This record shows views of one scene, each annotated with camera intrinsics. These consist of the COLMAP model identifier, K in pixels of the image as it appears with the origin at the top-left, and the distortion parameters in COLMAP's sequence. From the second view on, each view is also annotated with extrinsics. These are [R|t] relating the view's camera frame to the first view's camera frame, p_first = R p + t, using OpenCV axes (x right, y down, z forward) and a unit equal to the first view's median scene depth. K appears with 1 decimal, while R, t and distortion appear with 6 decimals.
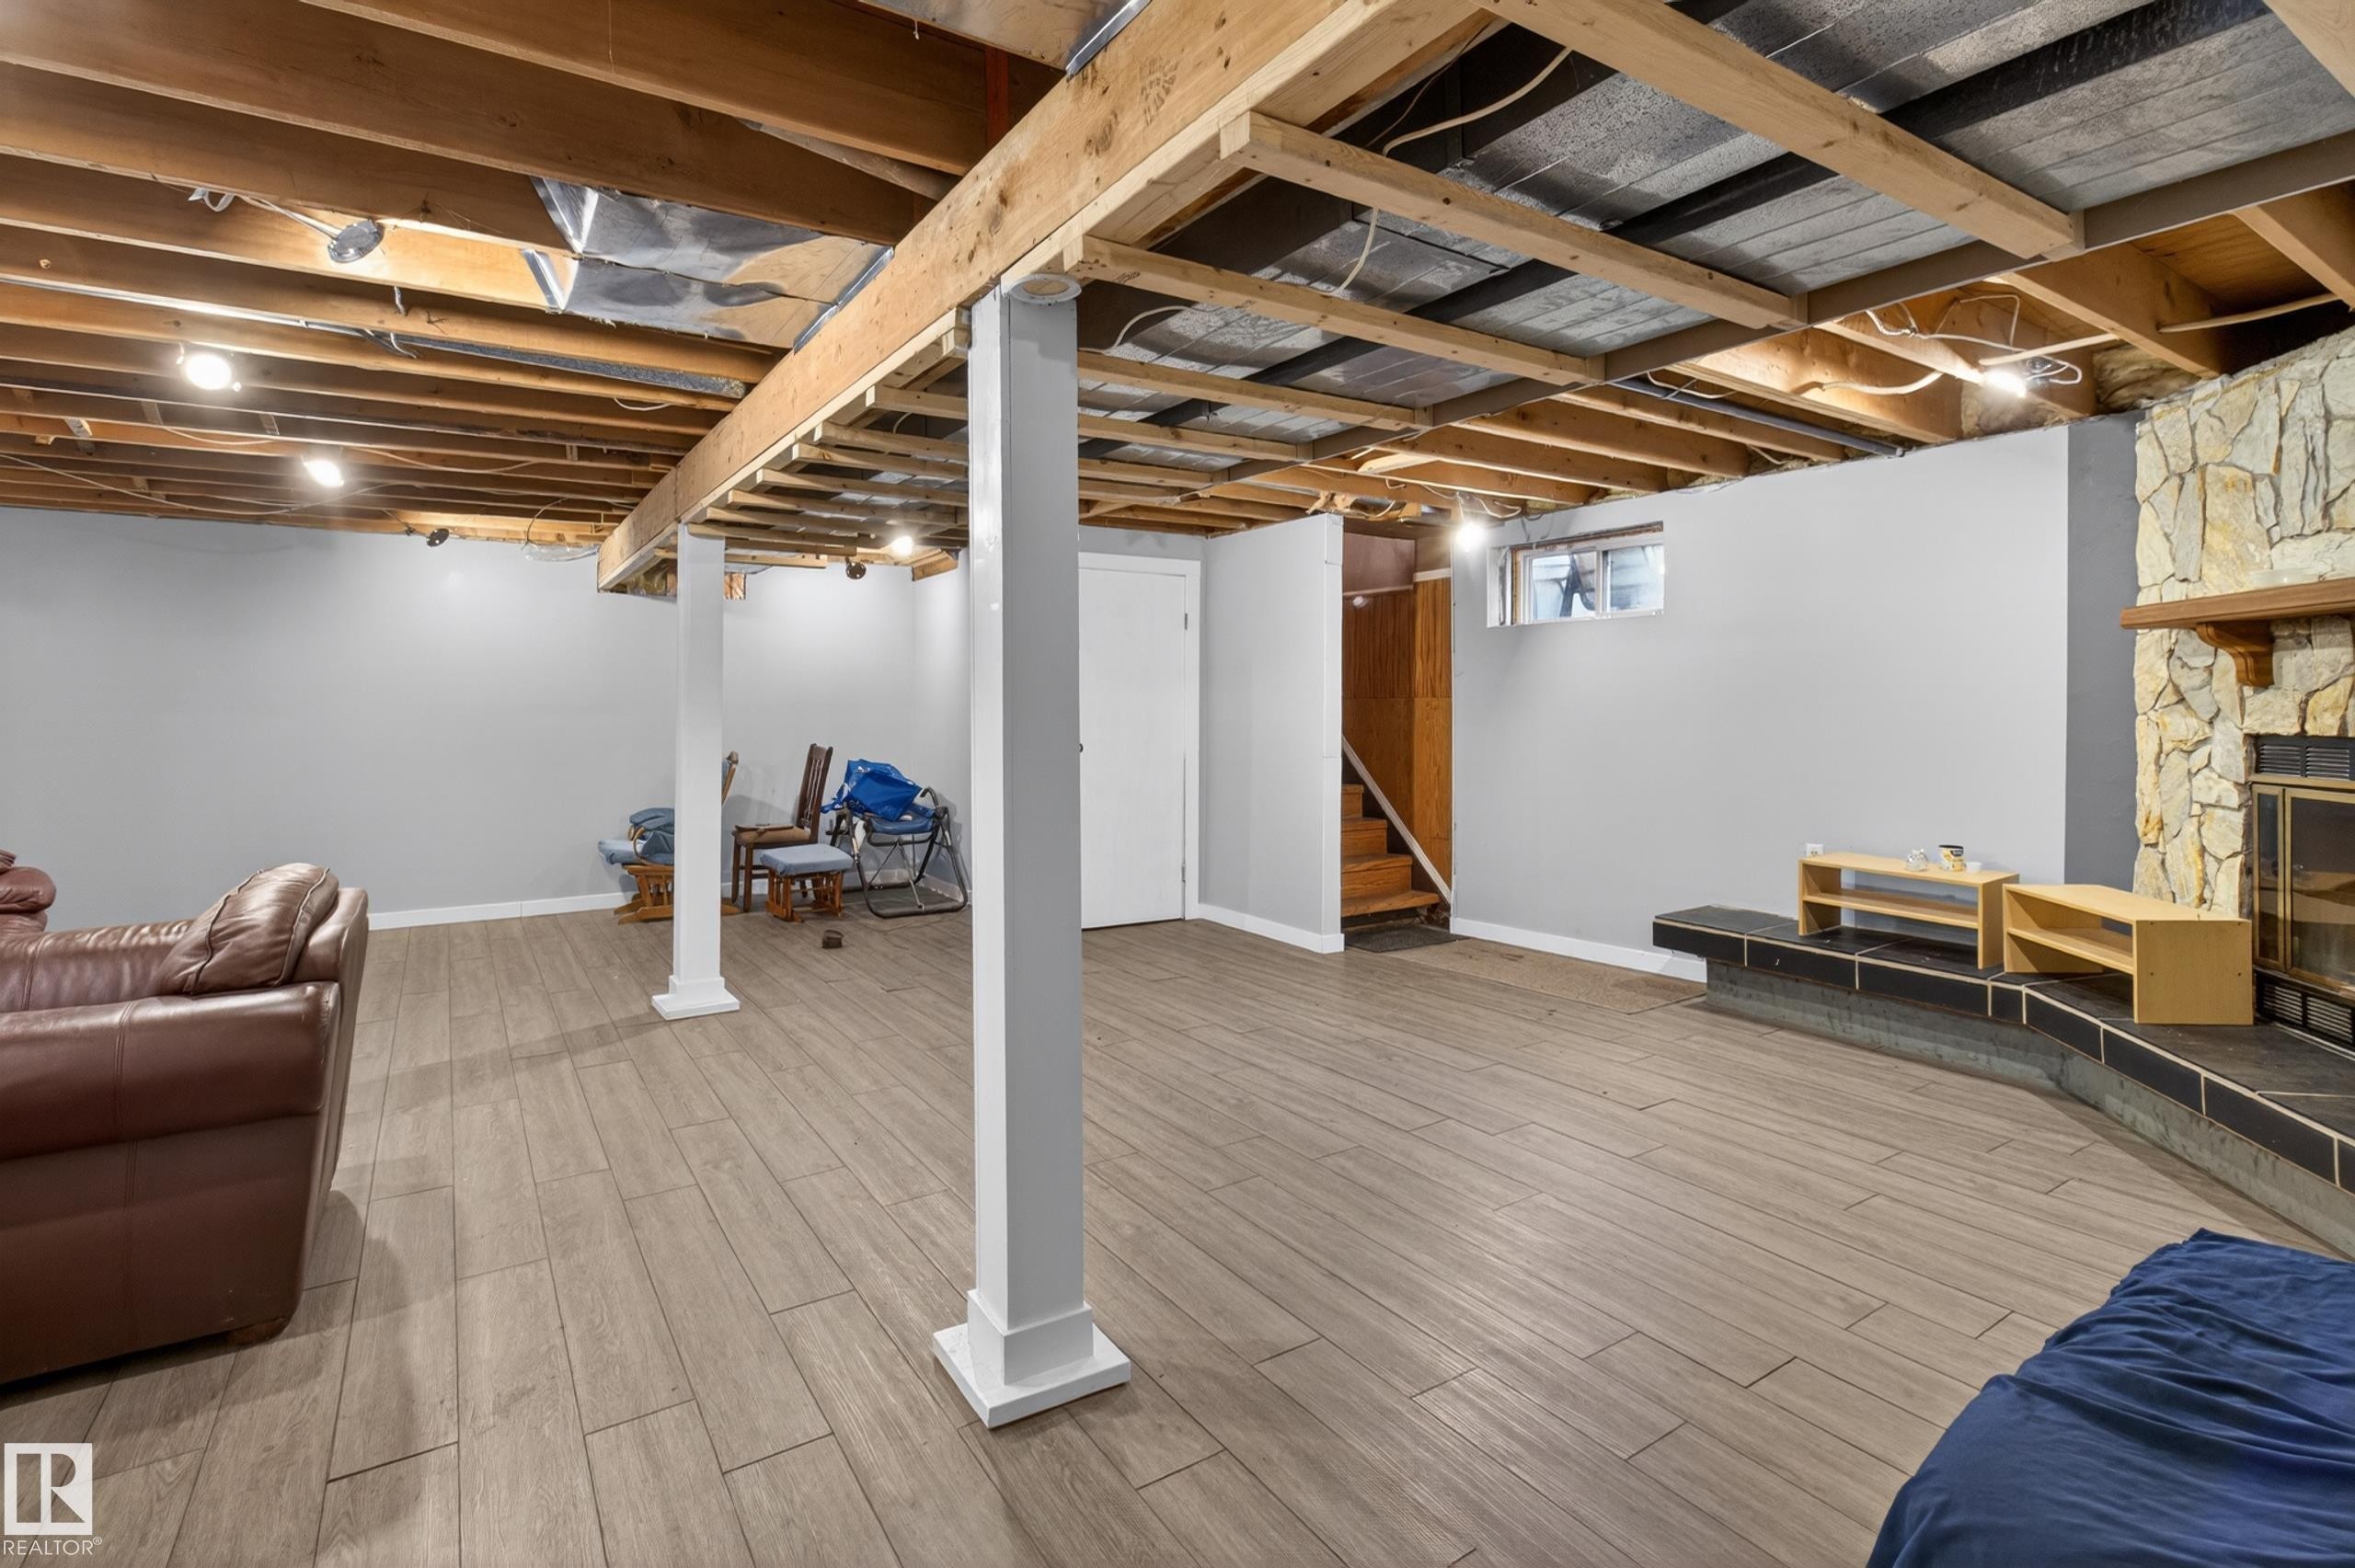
lens RADIAL K [[1130.2, 0, 1152.6], [0, 1130.2, 706.4], [0, 0, 1]] dist [-0.006516, 0.002803]
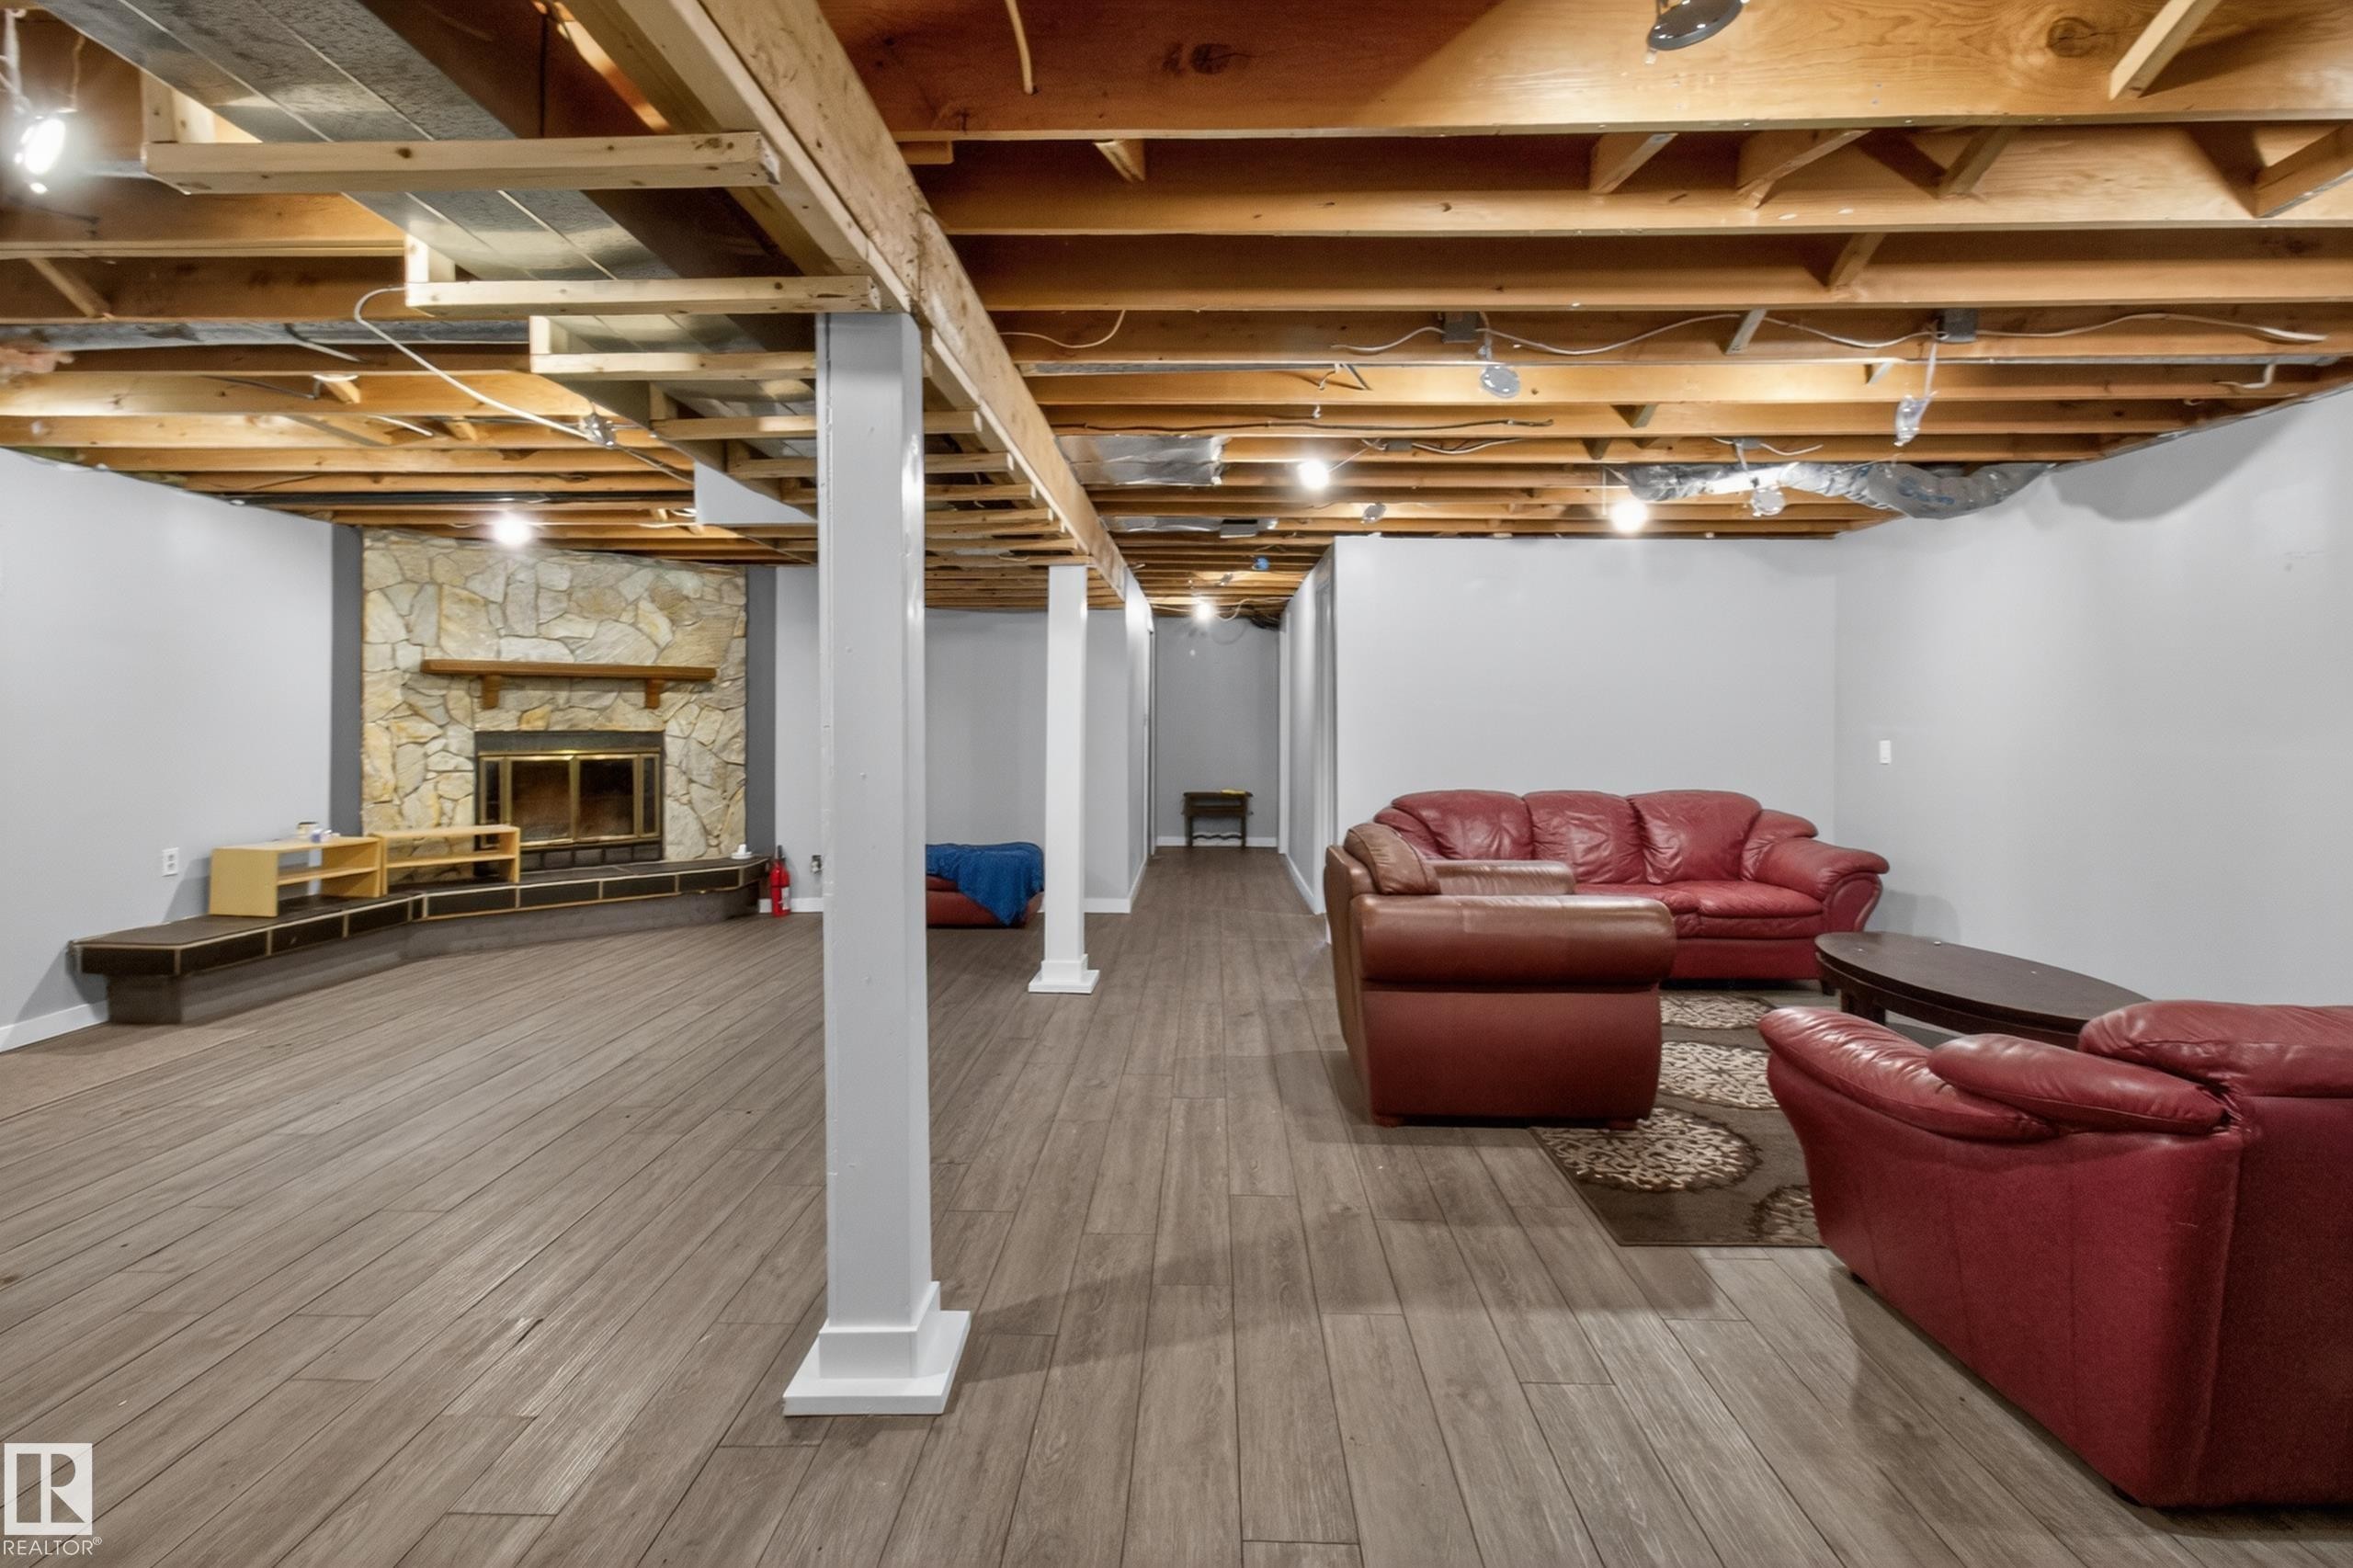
lens RADIAL K [[1129.4, 0, 1186.1], [0, 1129.4, 728.9], [0, 0, 1]] dist [-0.006516, 0.002803]
pose [[-0.823657, -0.004220, 0.567073, -1.119711], [0.000168, 0.999970, 0.007686, 0.005103], [-0.567089, 0.006426, -0.823632, 1.889209]]
